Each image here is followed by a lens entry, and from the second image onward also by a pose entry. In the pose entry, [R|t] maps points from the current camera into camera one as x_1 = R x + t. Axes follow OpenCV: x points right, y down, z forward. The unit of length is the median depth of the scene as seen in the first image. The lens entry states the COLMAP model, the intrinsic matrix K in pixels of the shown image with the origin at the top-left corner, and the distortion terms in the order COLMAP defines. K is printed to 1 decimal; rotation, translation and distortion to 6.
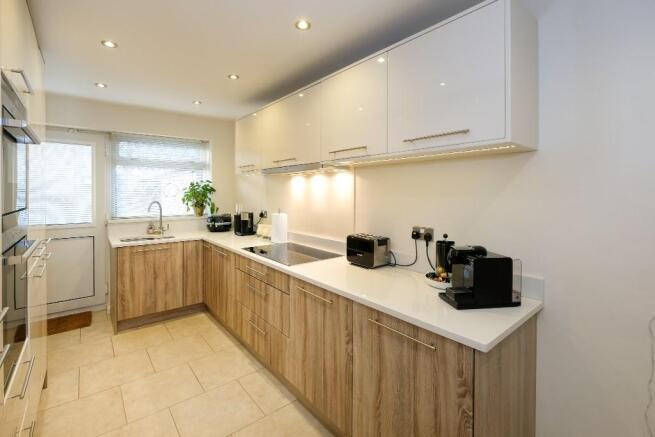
lens RADIAL K [[296.3, 0, 321.3], [0, 296.3, 168.3], [0, 0, 1]] dist [-0.001607, -0.000579]
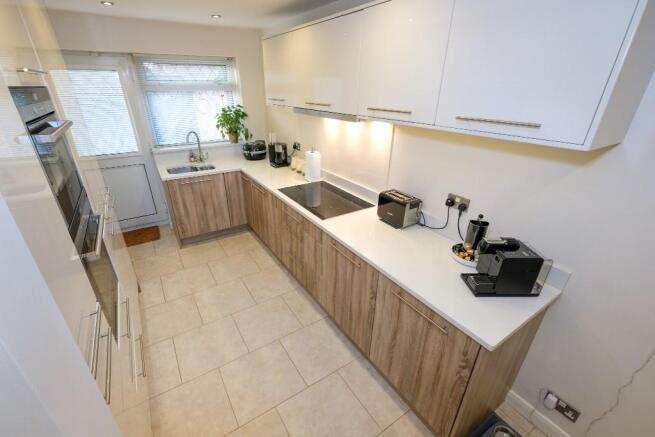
lens RADIAL K [[296.3, 0, 320.5], [0, 296.3, 197.6], [0, 0, 1]] dist [-0.001607, -0.000579]
pose [[0.993495, 0.051766, -0.101431, -0.009226], [-0.002855, 0.901752, 0.432244, -0.188117], [0.113841, -0.429143, 0.896034, 0.065862]]
